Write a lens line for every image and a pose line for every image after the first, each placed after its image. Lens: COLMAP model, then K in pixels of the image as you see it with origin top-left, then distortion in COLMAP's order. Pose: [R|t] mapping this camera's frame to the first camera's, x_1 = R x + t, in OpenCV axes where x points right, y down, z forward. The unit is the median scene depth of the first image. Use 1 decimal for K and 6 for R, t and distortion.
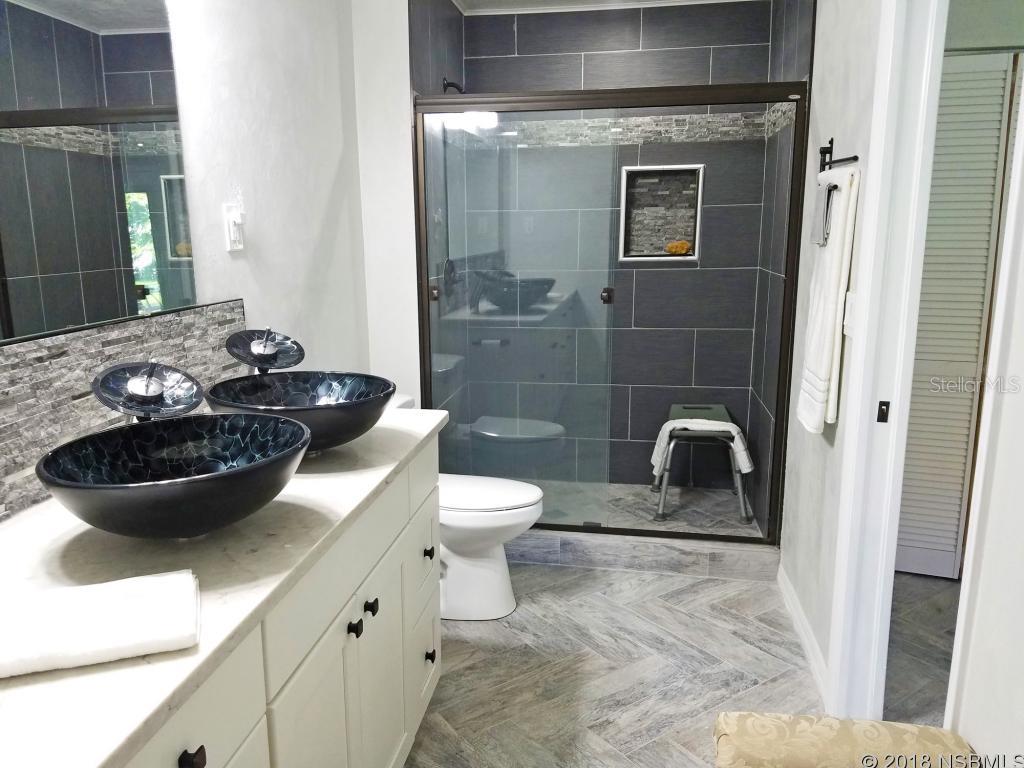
lens RADIAL K [[784.3, 0, 496.8], [0, 784.3, 386.6], [0, 0, 1]] dist [0.180962, -0.332245]
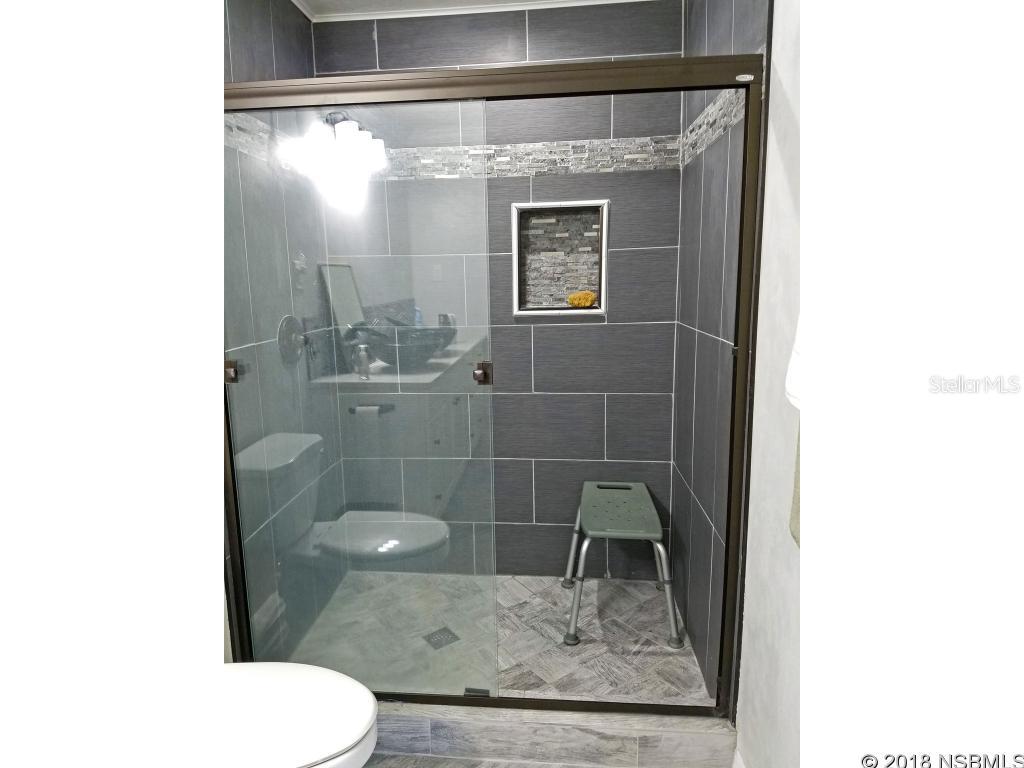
lens RADIAL K [[784.3, 0, 496.8], [0, 784.3, 386.6], [0, 0, 1]] dist [0.180962, -0.332245]
pose [[0.993749, -0.022310, 0.109385, 0.049246], [0.028477, 0.998072, -0.055139, -0.042487], [-0.107944, 0.057910, 0.992469, 0.202316]]
